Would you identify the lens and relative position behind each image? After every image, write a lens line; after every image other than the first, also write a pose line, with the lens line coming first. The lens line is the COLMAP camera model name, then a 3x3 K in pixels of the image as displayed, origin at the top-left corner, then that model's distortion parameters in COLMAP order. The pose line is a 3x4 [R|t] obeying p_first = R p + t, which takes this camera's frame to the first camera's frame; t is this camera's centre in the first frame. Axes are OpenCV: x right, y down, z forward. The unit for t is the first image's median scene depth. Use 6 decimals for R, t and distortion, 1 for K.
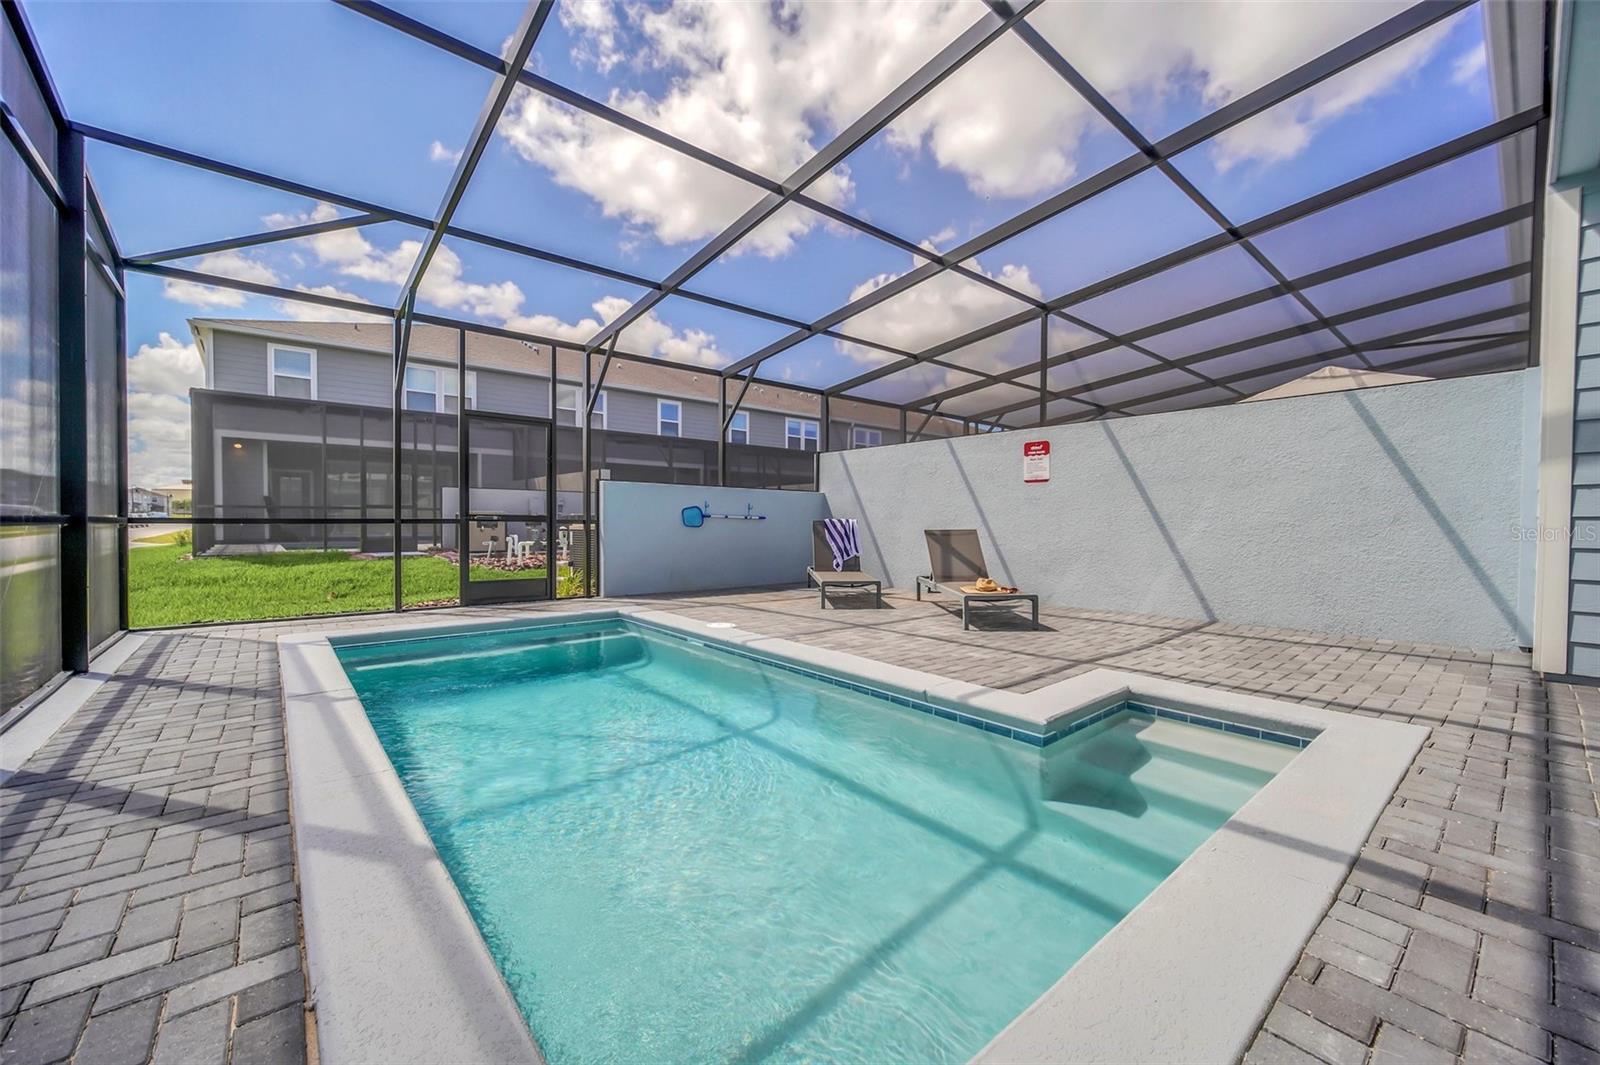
lens RADIAL K [[651.5, 0, 781.3], [0, 651.5, 535.2], [0, 0, 1]] dist [0.000528, 0.000233]
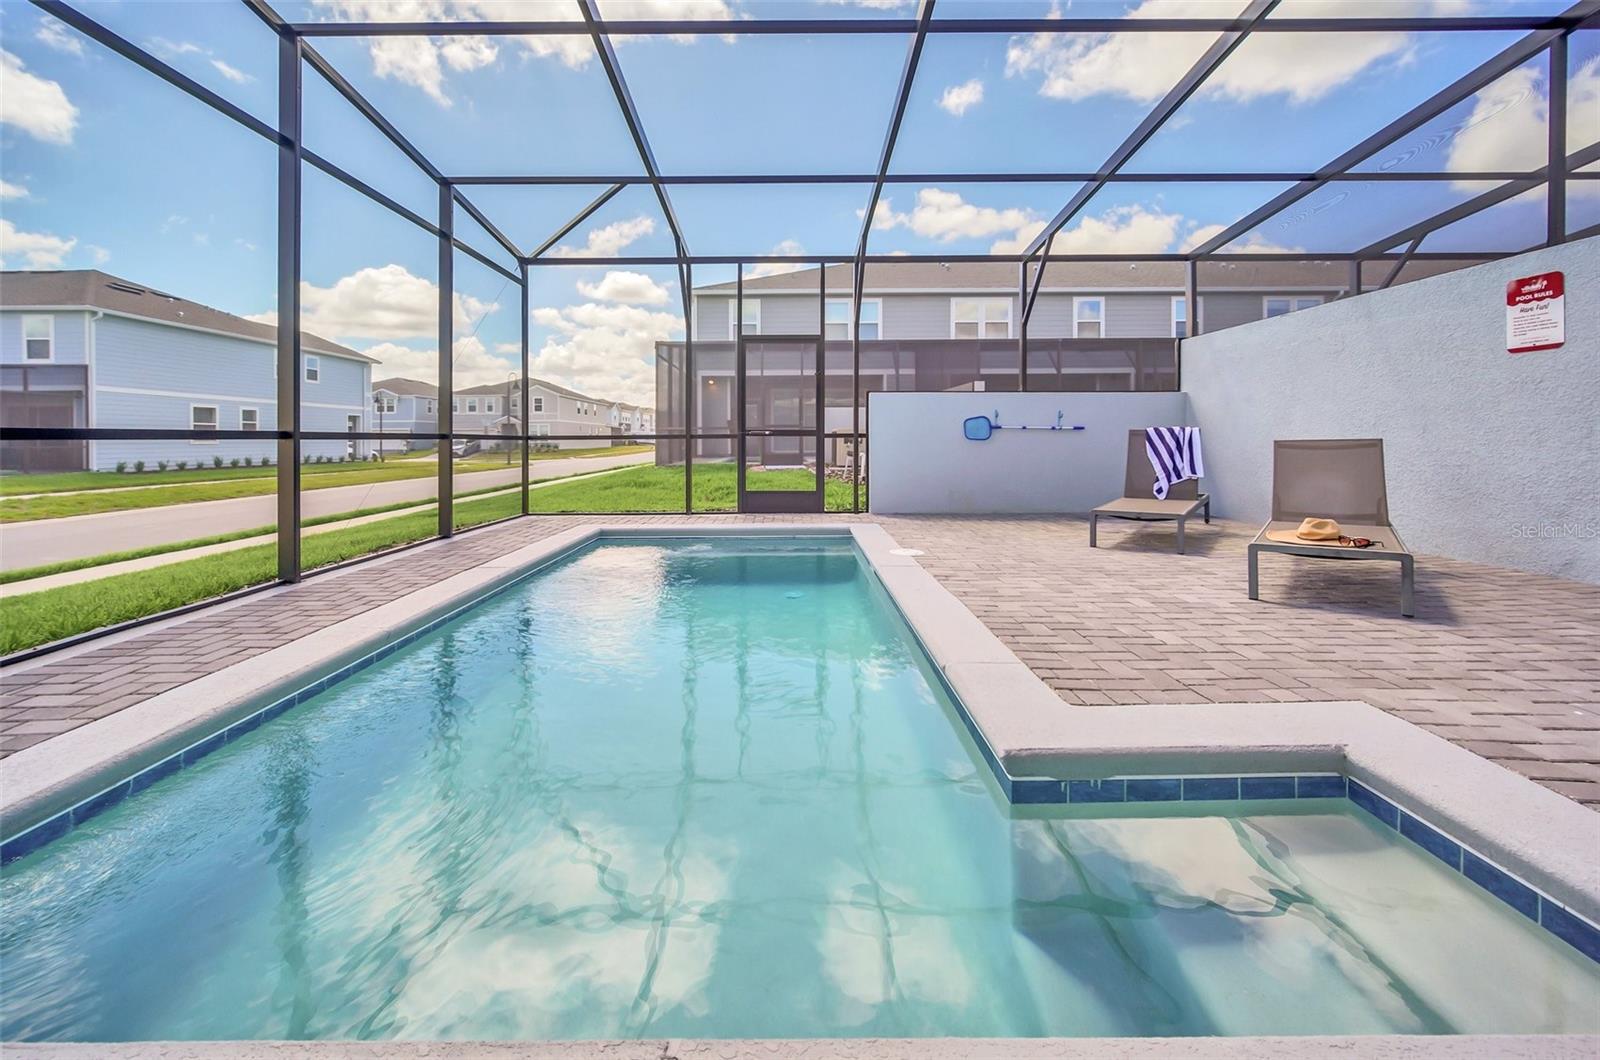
lens RADIAL K [[664.5, 0, 765.6], [0, 664.5, 444.7], [0, 0, 1]] dist [-0.002488, -0.000153]
pose [[0.760465, -0.005010, -0.649360, 0.244855], [-0.003393, 0.999926, -0.011688, 0.005171], [0.649371, 0.011092, 0.760391, 0.157158]]
